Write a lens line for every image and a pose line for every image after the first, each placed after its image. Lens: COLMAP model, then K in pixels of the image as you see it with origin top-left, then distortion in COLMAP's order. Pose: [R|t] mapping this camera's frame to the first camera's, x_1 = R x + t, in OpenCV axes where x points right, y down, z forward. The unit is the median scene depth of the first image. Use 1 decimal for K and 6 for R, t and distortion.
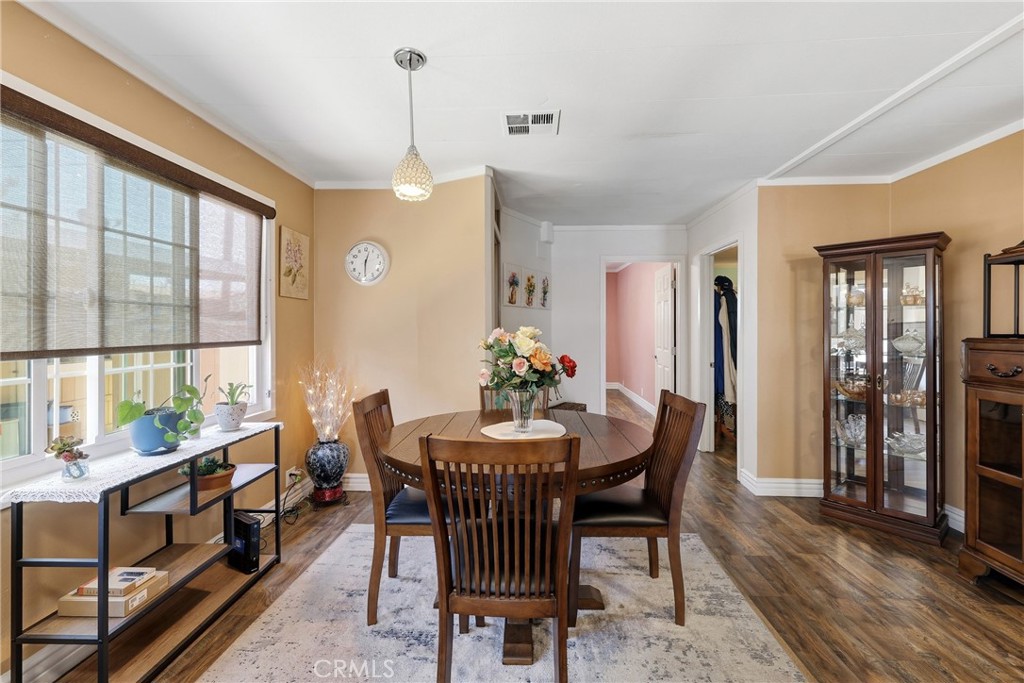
lens RADIAL K [[510.4, 0, 510.8], [0, 510.4, 321.9], [0, 0, 1]] dist [-0.001460, -0.000583]
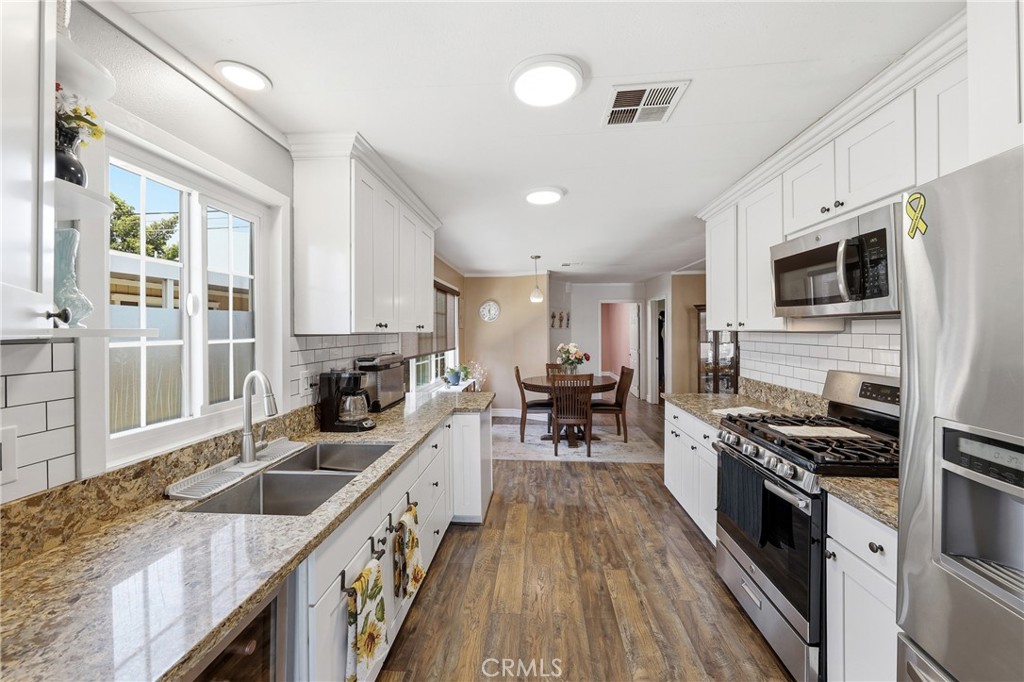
lens RADIAL K [[392.4, 0, 514.1], [0, 392.4, 329.9], [0, 0, 1]] dist [-0.000334, -0.000042]
pose [[0.999327, -0.005736, -0.036222, -0.131589], [0.005811, 0.999981, 0.001961, -0.043075], [0.036210, -0.002170, 0.999342, -0.736161]]
